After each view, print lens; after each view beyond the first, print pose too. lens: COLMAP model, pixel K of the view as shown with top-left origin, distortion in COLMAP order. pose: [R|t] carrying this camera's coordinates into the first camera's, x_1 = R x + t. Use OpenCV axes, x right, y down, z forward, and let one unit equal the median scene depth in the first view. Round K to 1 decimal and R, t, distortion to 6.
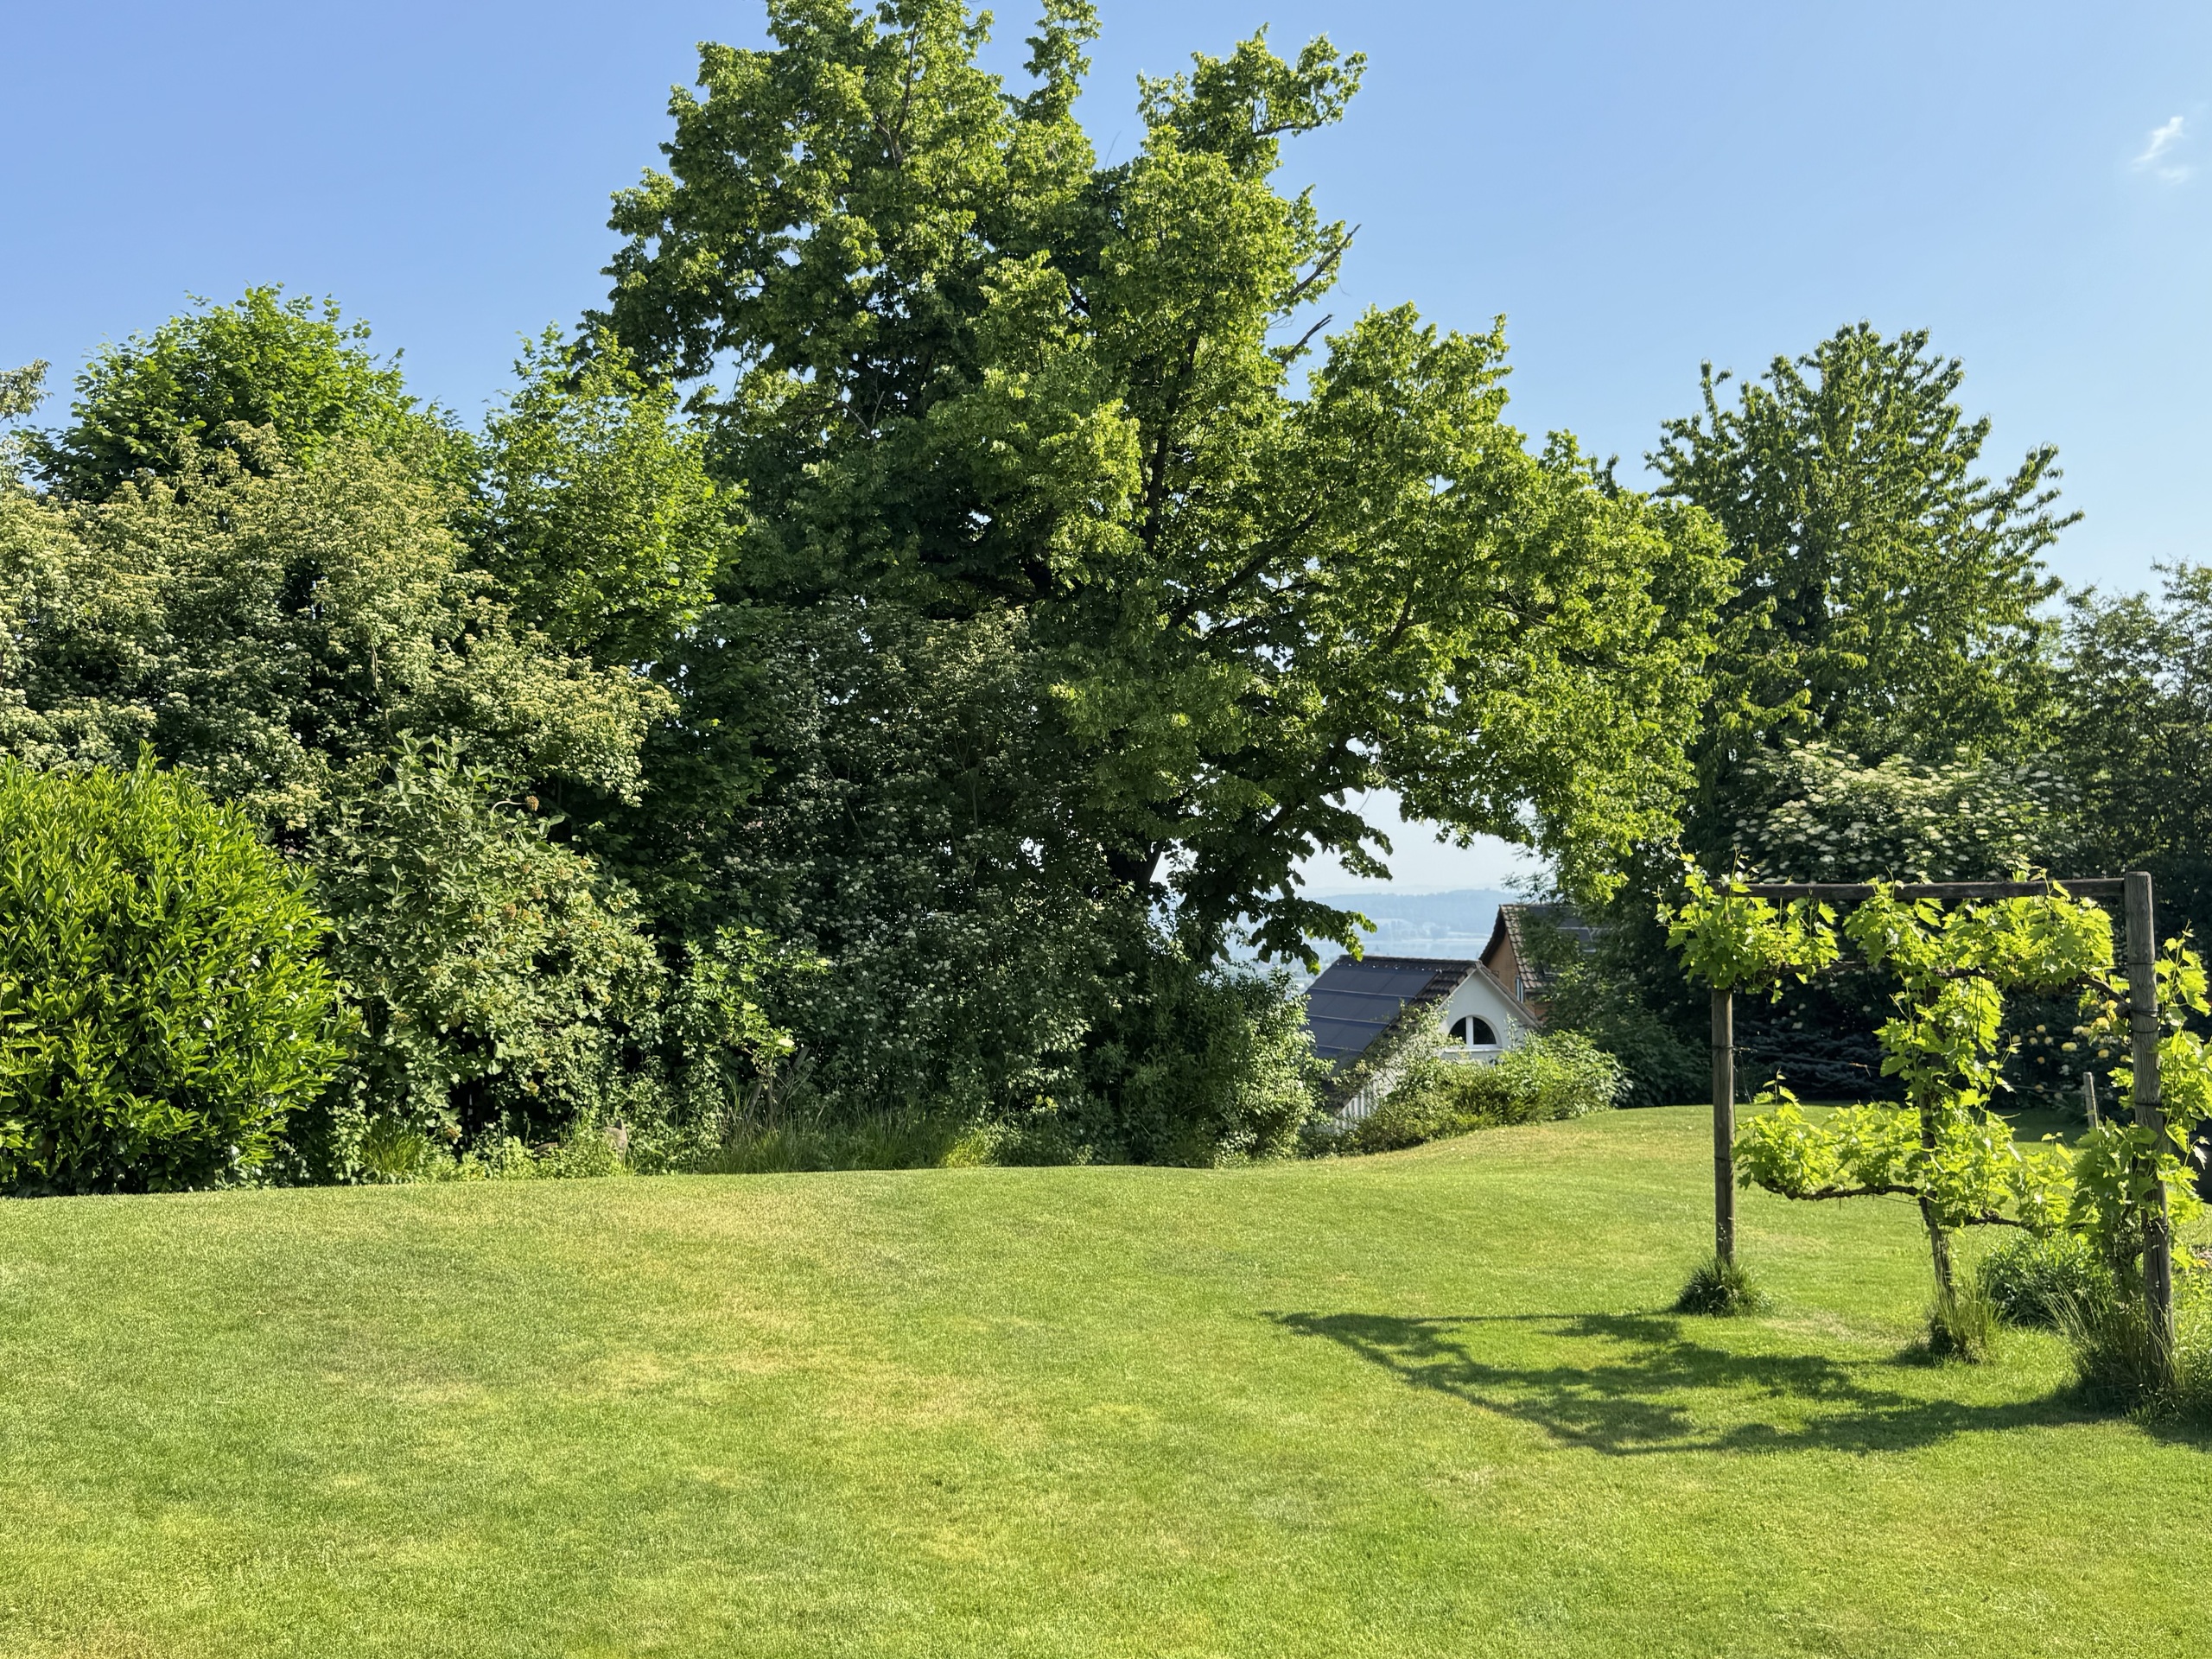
lens RADIAL K [[1869.0, 0, 1106.0], [0, 1869.0, 829.5], [0, 0, 1]] dist [0.053378, 0.000527]
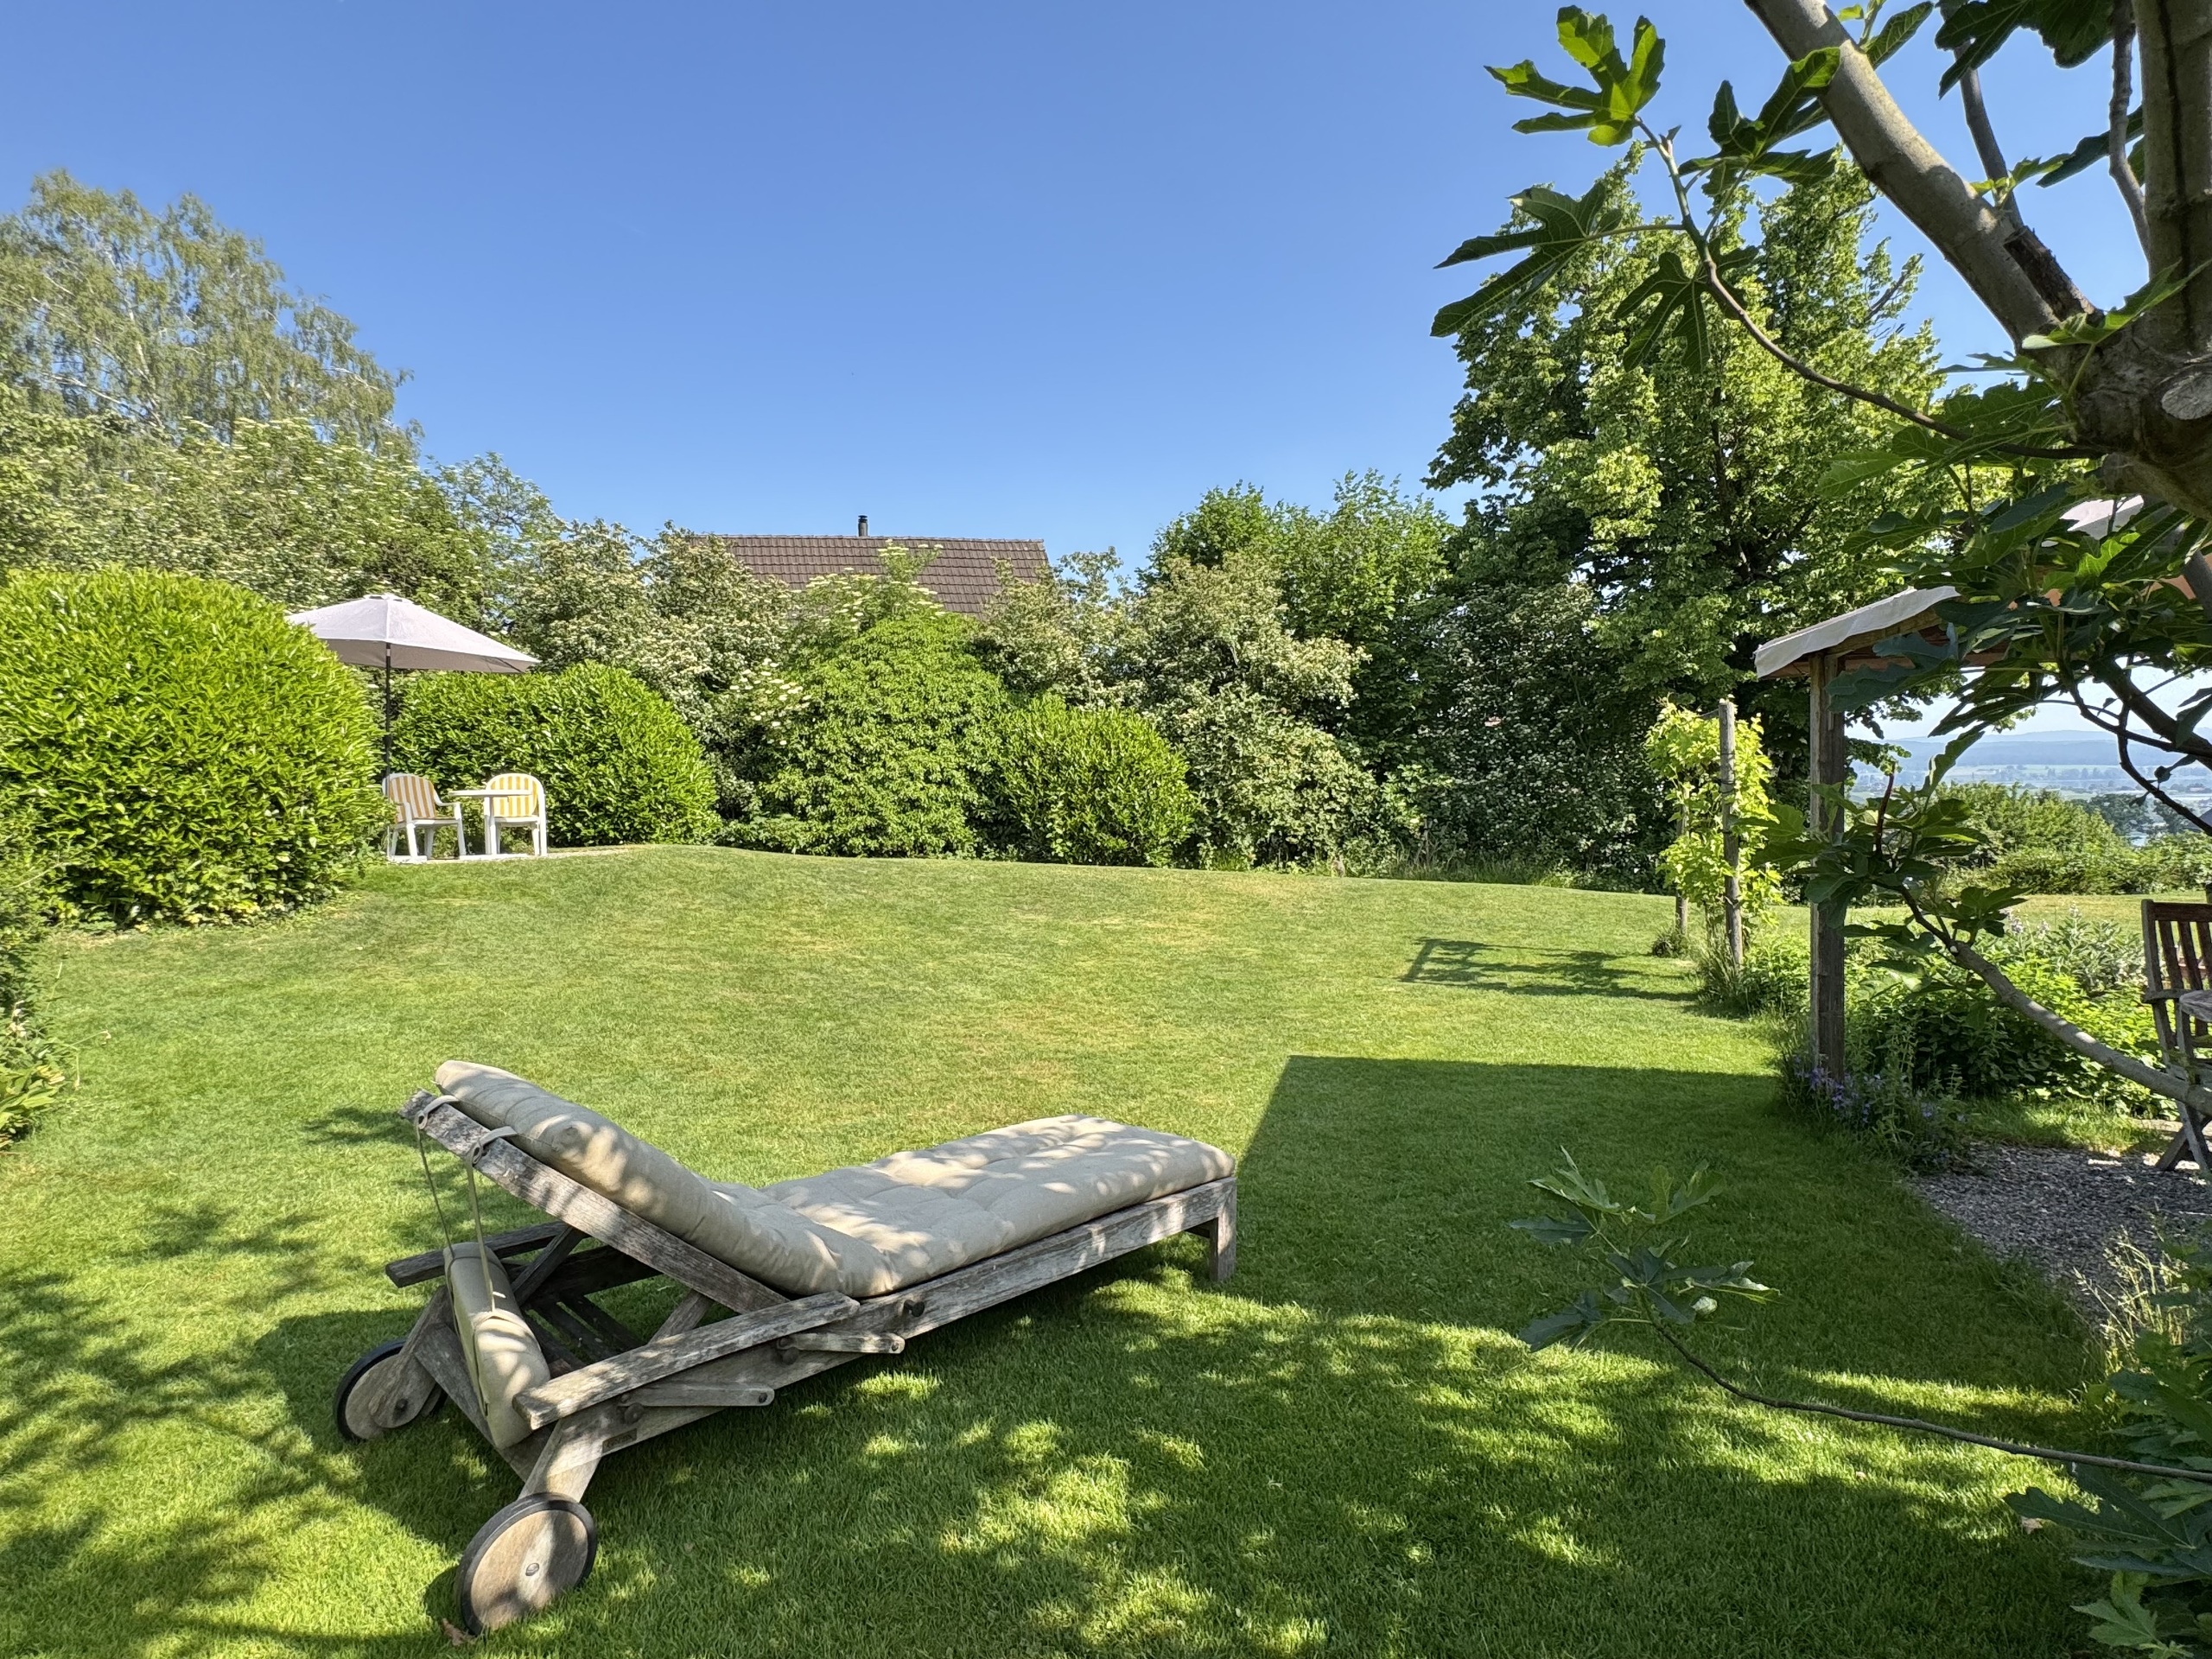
lens RADIAL K [[1106.5, 0, 1106.0], [0, 1106.5, 829.5], [0, 0, 1]] dist [-0.001108, -0.000113]
pose [[0.702040, 0.008450, -0.712087, 0.455296], [0.060900, 0.995554, 0.071855, 0.016972], [0.709529, -0.093811, 0.698404, -0.068455]]
